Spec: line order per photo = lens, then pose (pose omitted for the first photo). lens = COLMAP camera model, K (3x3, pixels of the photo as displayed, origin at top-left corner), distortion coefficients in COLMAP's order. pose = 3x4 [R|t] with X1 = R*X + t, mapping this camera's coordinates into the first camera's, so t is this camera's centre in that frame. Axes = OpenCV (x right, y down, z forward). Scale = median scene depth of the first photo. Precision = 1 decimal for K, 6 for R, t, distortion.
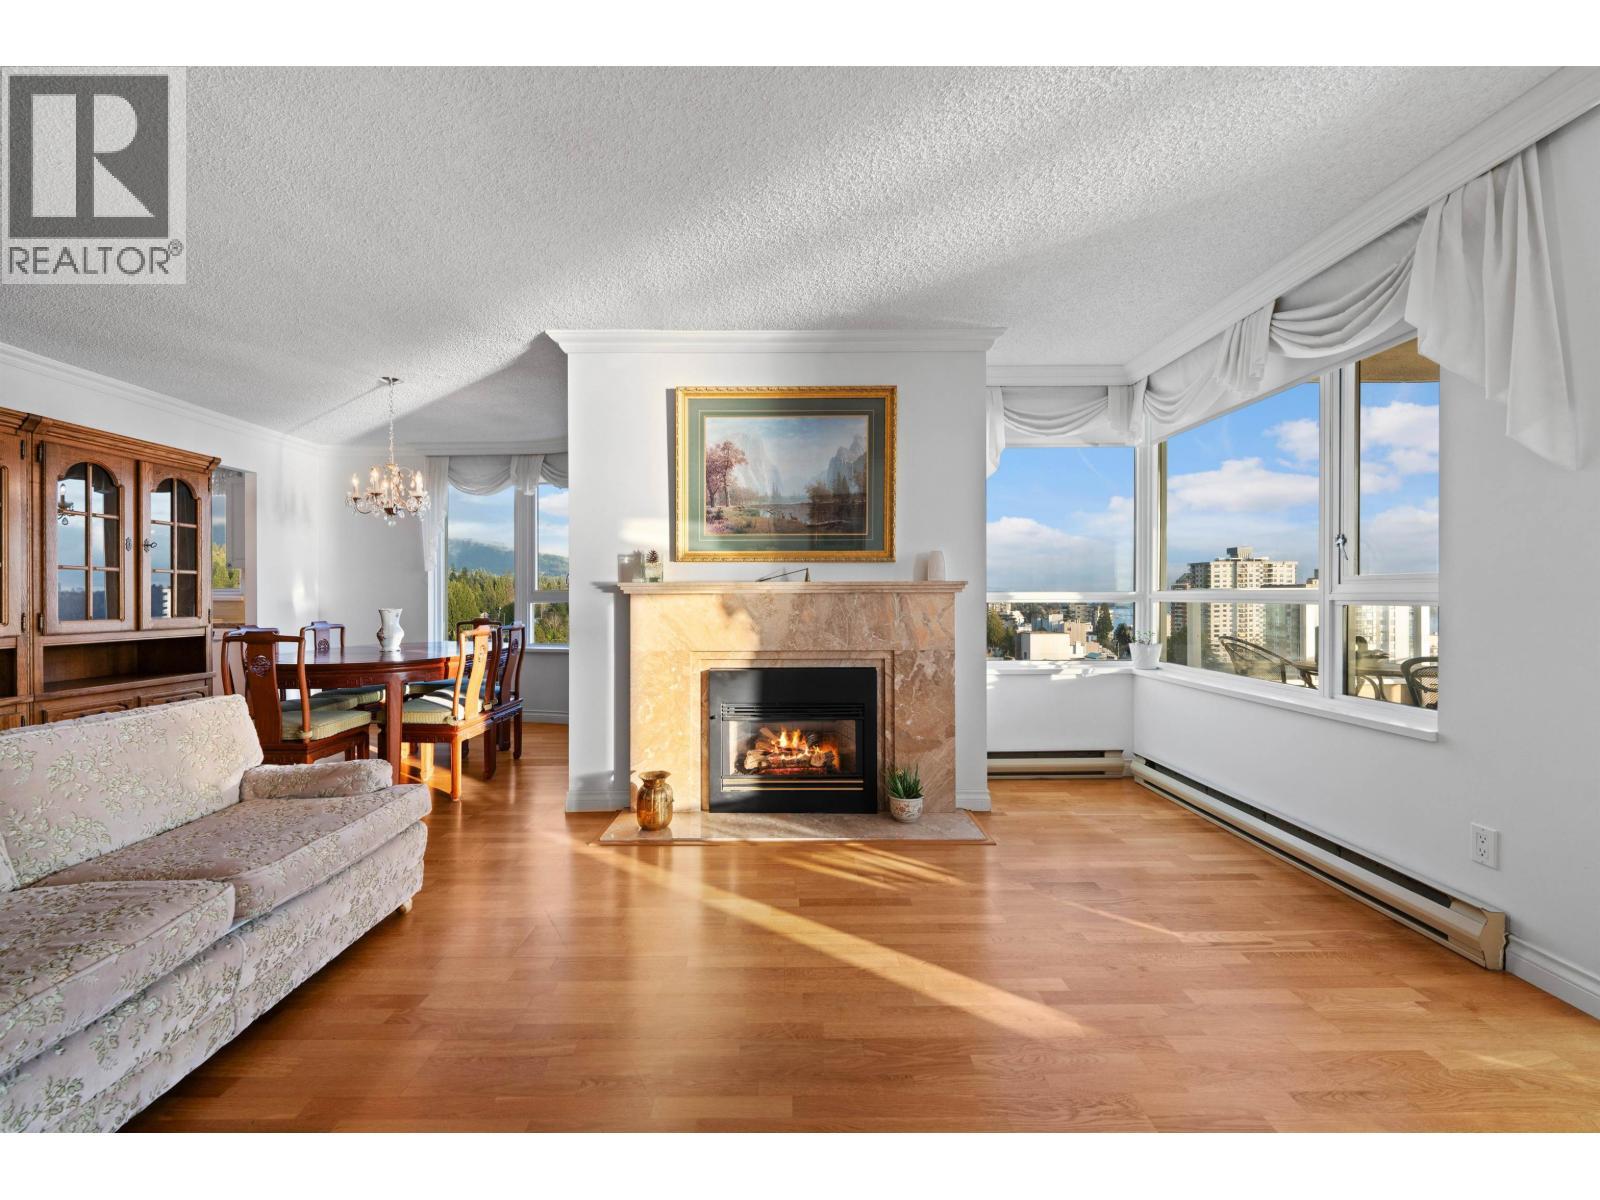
lens RADIAL K [[647.6, 0, 800.0], [0, 647.6, 600.0], [0, 0, 1]] dist [-0.011894, 0.000187]
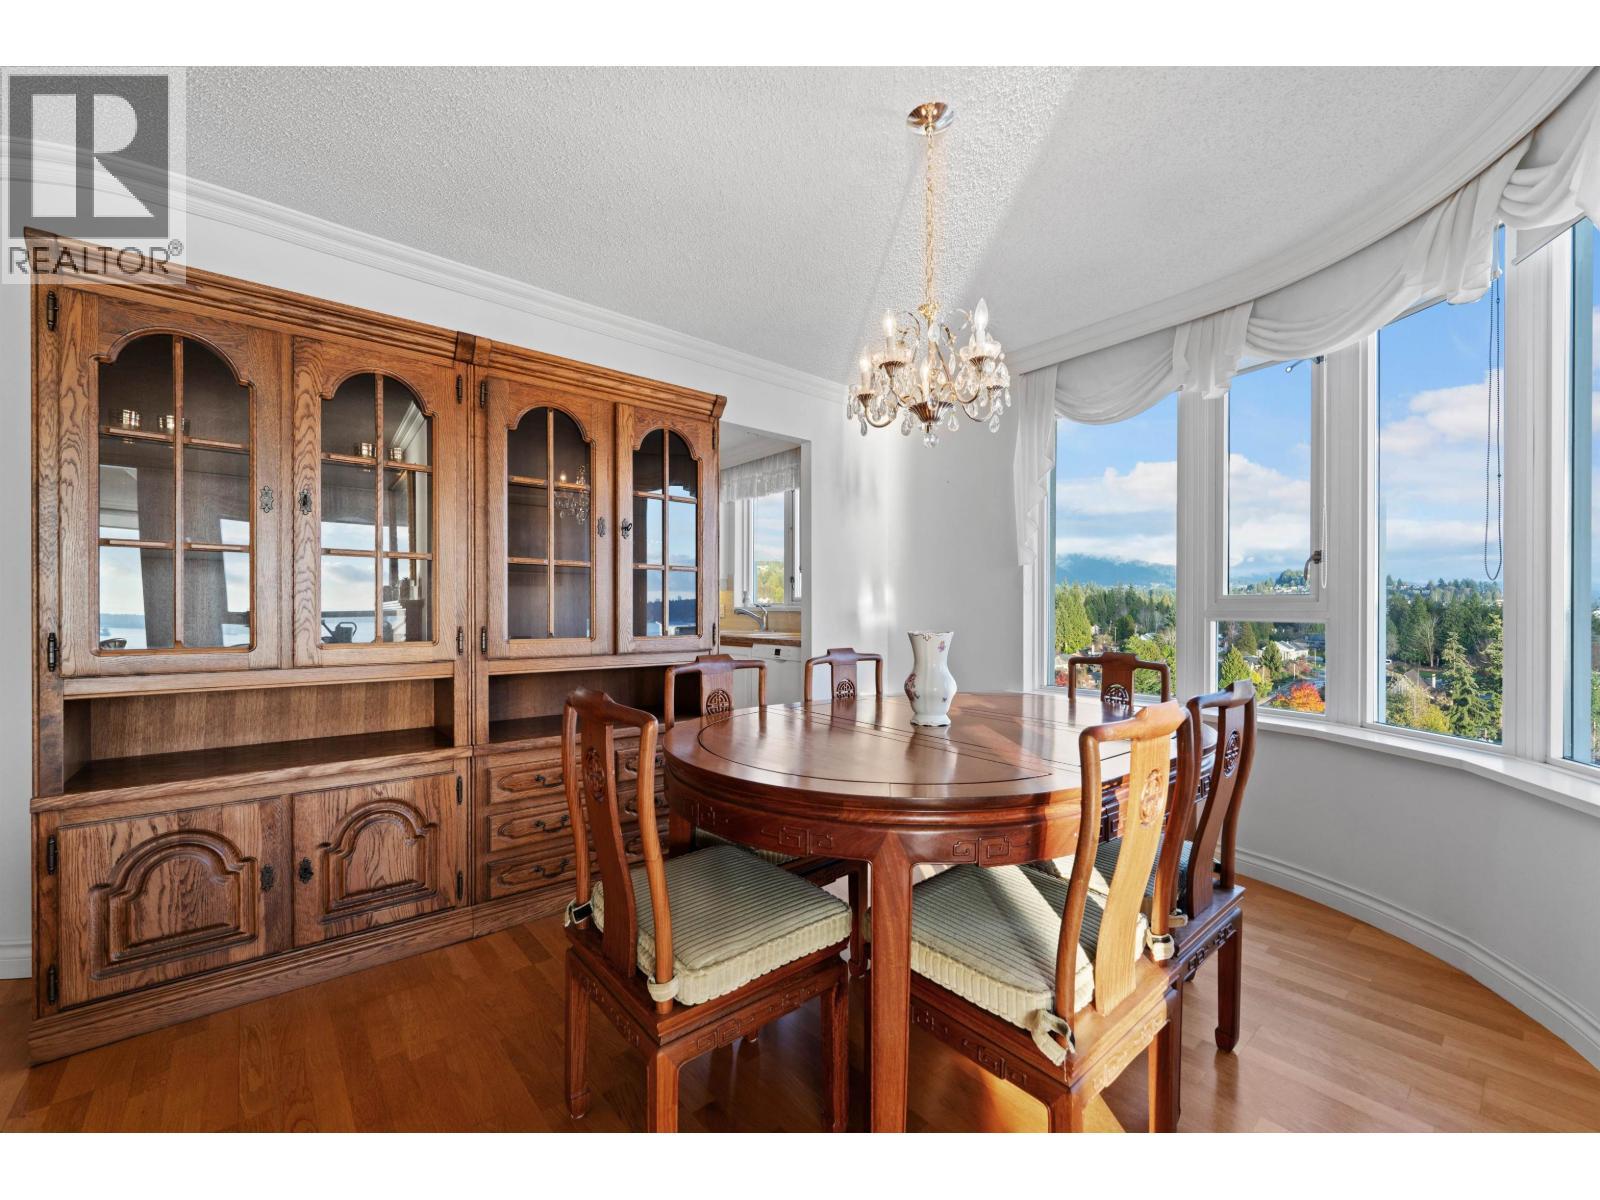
lens RADIAL K [[647.6, 0, 800.0], [0, 647.6, 600.0], [0, 0, 1]] dist [-0.011894, 0.000187]
pose [[0.634378, -0.005075, -0.773006, -0.381776], [-0.010236, 0.999836, -0.014964, -0.001676], [0.772955, 0.017406, 0.634222, 0.716921]]
